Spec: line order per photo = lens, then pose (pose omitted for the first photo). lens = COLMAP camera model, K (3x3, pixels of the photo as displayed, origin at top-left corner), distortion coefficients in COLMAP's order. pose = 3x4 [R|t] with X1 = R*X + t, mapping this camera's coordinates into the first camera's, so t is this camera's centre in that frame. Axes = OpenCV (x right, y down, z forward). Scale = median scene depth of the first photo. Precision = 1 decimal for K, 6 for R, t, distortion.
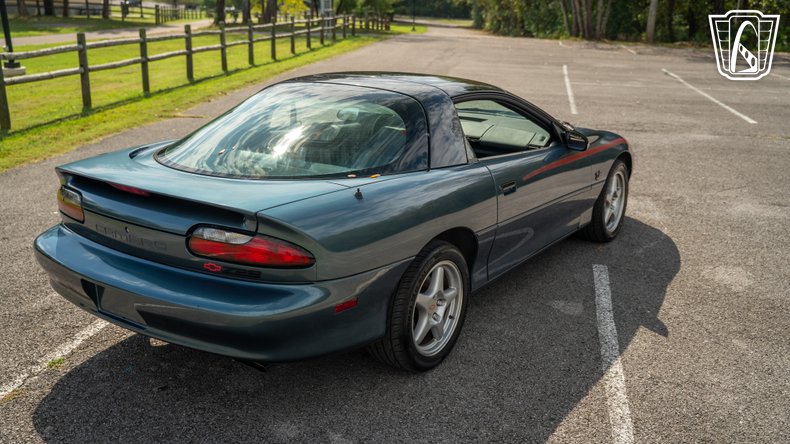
lens RADIAL K [[763.8, 0, 395.0], [0, 763.8, 222.0], [0, 0, 1]] dist [-0.111943, 0.247842]
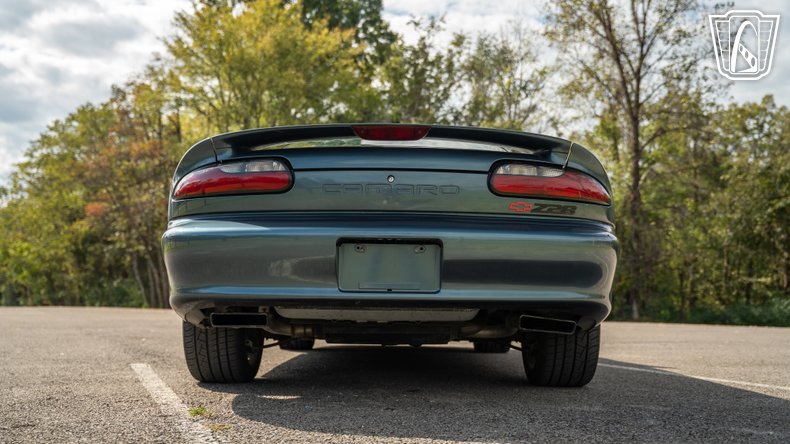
lens RADIAL K [[763.3, 0, 397.3], [0, 763.3, 222.0], [0, 0, 1]] dist [-0.104937, 0.233111]
pose [[0.828309, 0.058044, 0.557256, -0.666370], [0.154576, 0.932341, -0.326875, 0.268108], [-0.538526, 0.356892, 0.763294, 0.317990]]
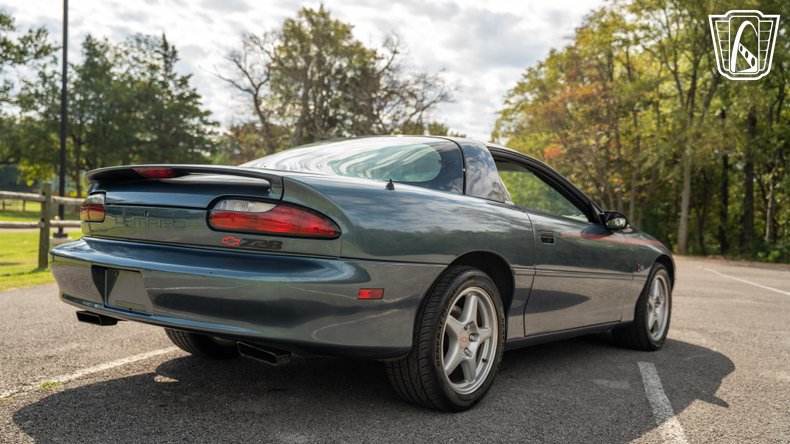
lens RADIAL K [[763.8, 0, 395.0], [0, 763.8, 222.0], [0, 0, 1]] dist [-0.111943, 0.247842]
pose [[0.998306, 0.034765, -0.046664, 0.003624], [-0.046526, 0.958505, -0.281253, 0.226899], [0.034950, 0.282948, 0.958498, 0.079737]]
